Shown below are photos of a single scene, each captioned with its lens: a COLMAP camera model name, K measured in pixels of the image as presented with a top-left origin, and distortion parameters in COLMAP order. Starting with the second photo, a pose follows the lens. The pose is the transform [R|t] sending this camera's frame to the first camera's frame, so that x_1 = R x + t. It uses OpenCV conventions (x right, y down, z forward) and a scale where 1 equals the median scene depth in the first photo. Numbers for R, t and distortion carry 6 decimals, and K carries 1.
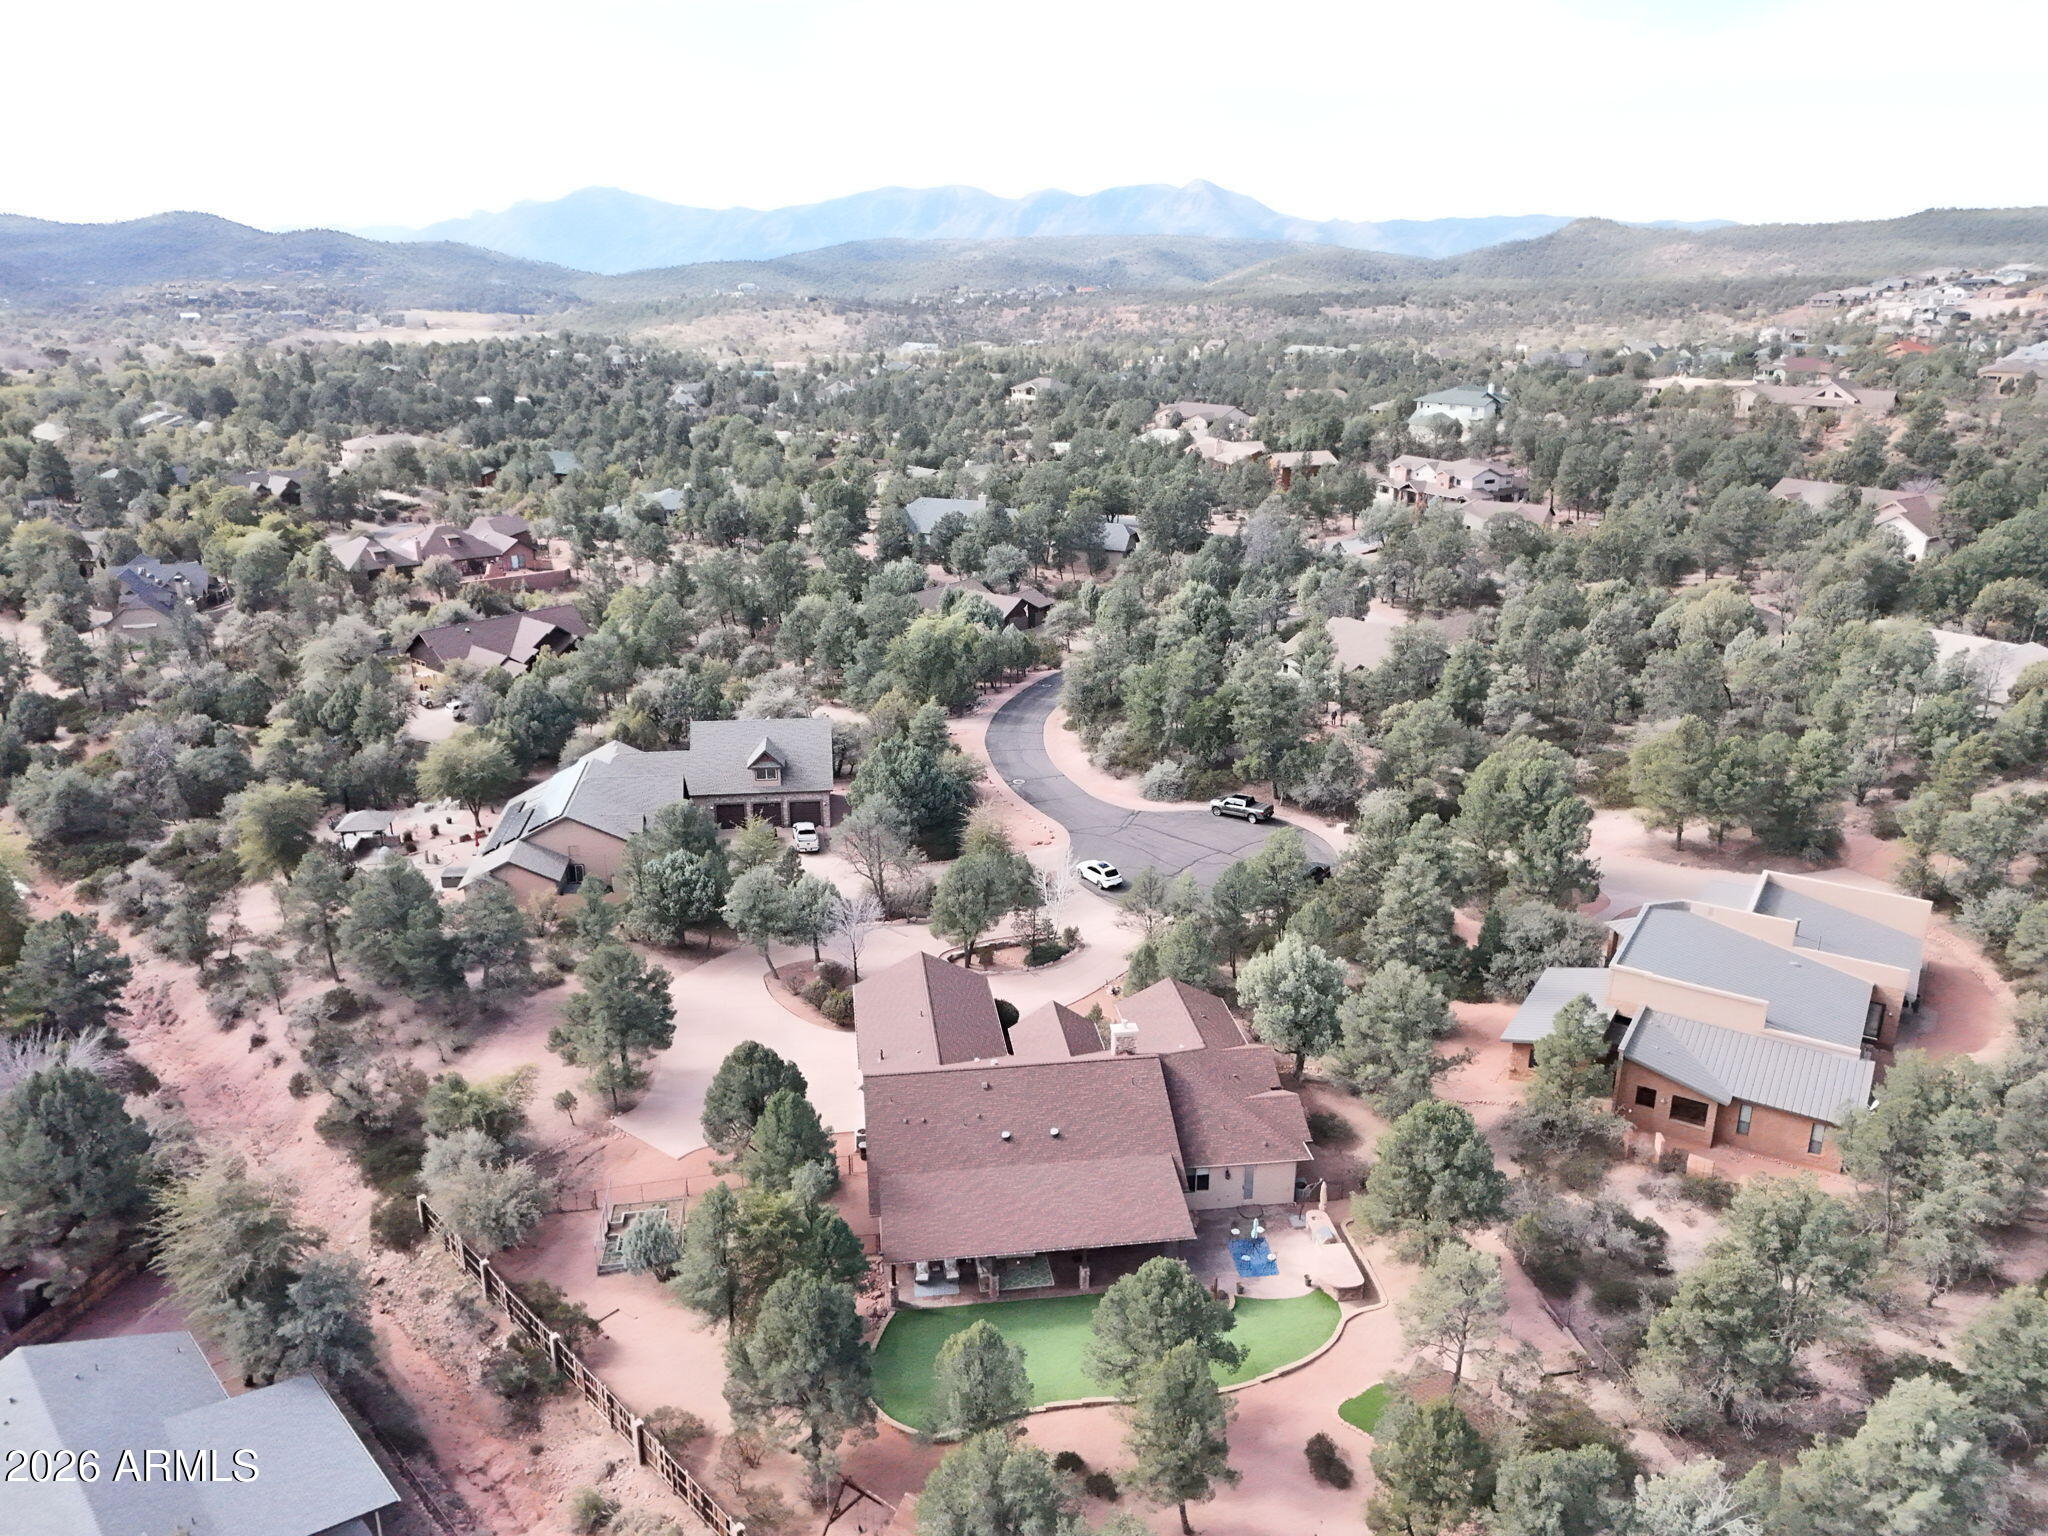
lens RADIAL K [[1543.0, 0, 1024.0], [0, 1543.0, 768.0], [0, 0, 1]] dist [0.008940, -0.124069]
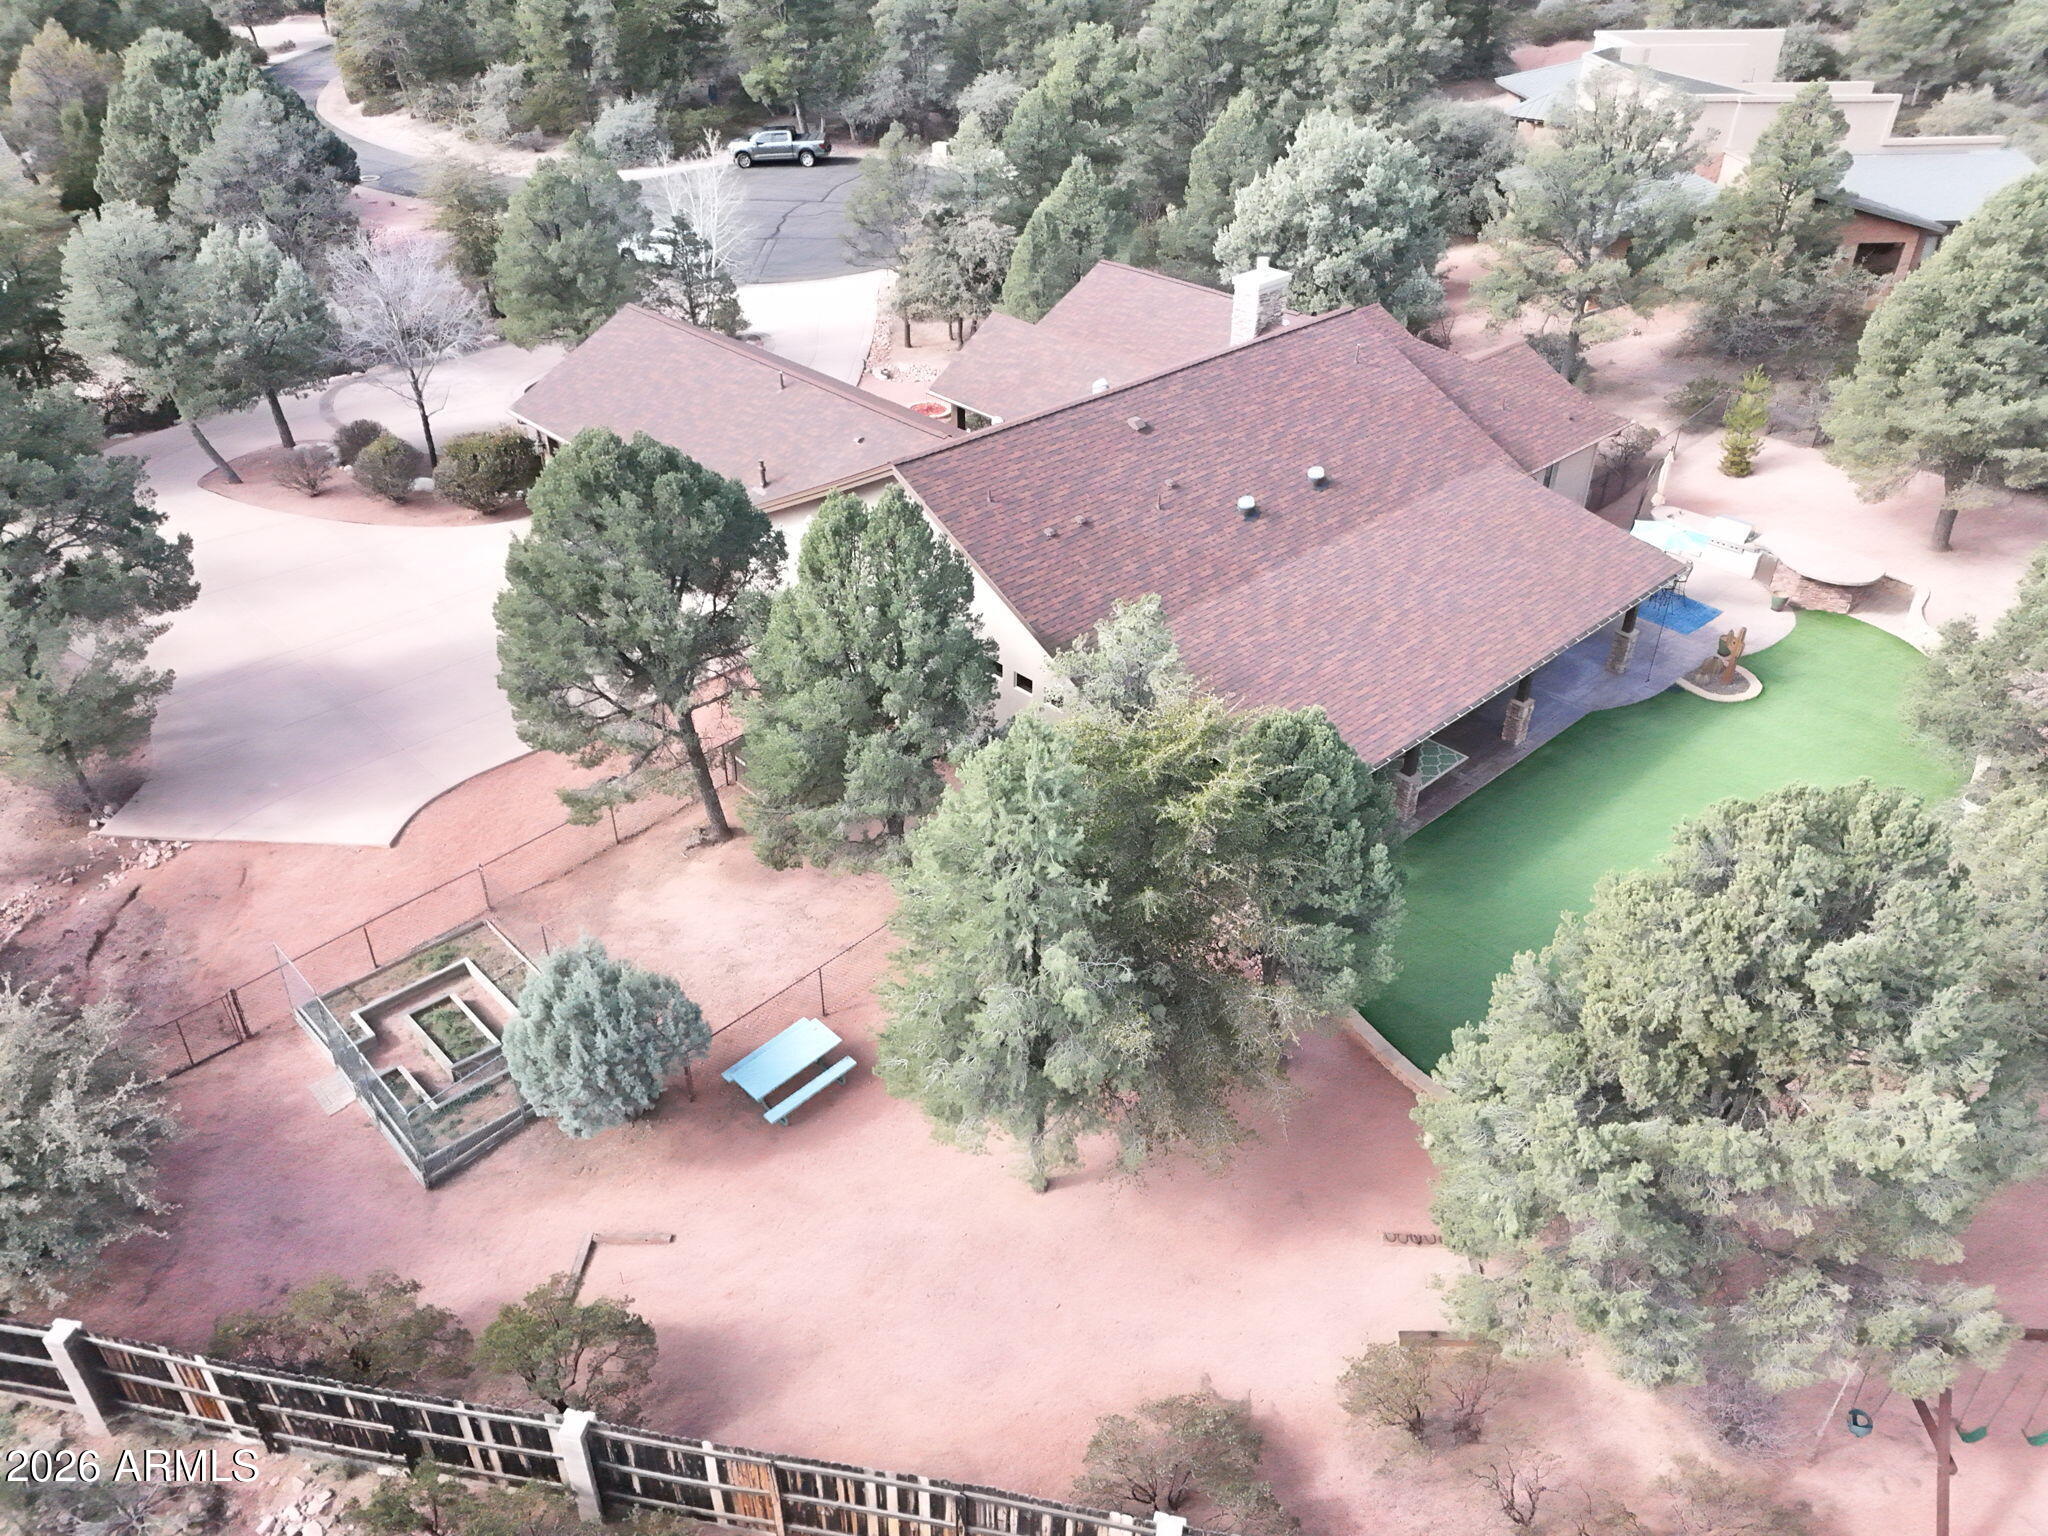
lens RADIAL K [[1480.3, 0, 1016.4], [0, 1480.3, 810.0], [0, 0, 1]] dist [0.113245, -0.108293]
pose [[0.811110, -0.327602, 0.484538, -0.281983], [0.181515, 0.928508, 0.323922, 0.155334], [-0.556015, -0.174785, 0.812587, 0.620381]]
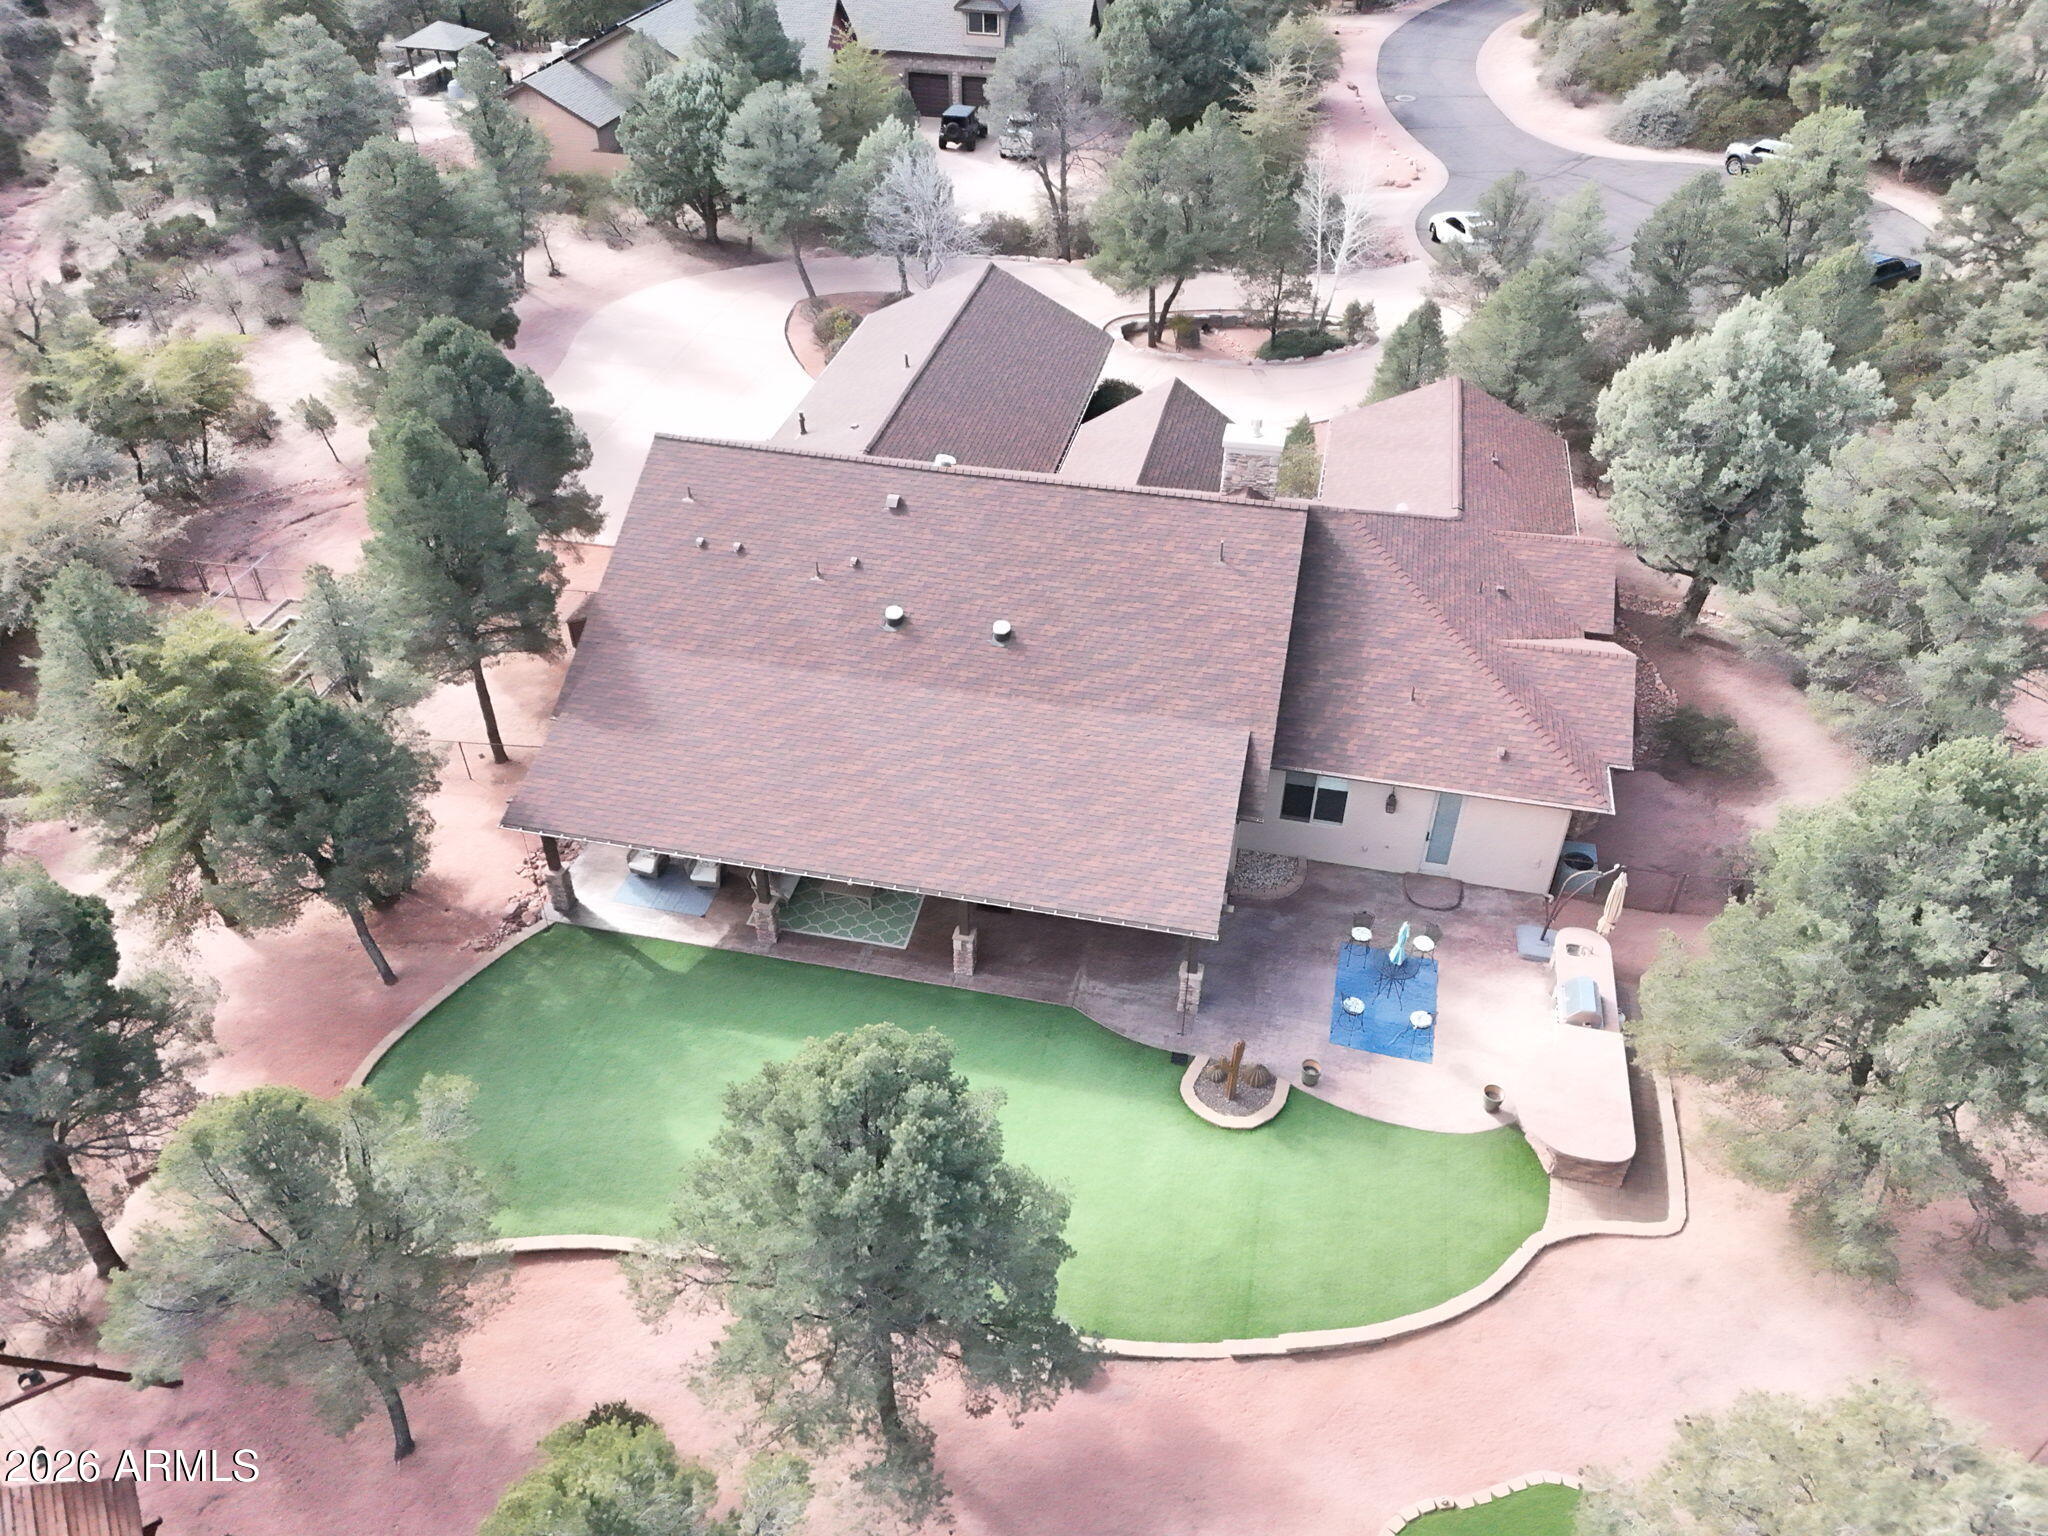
lens RADIAL K [[1480.3, 0, 1016.4], [0, 1480.3, 810.0], [0, 0, 1]] dist [0.113245, -0.108293]
pose [[0.934103, 0.222090, -0.279512, 0.143566], [-0.111562, 0.925323, 0.362397, 0.120541], [0.339123, -0.307333, 0.889124, 0.565397]]
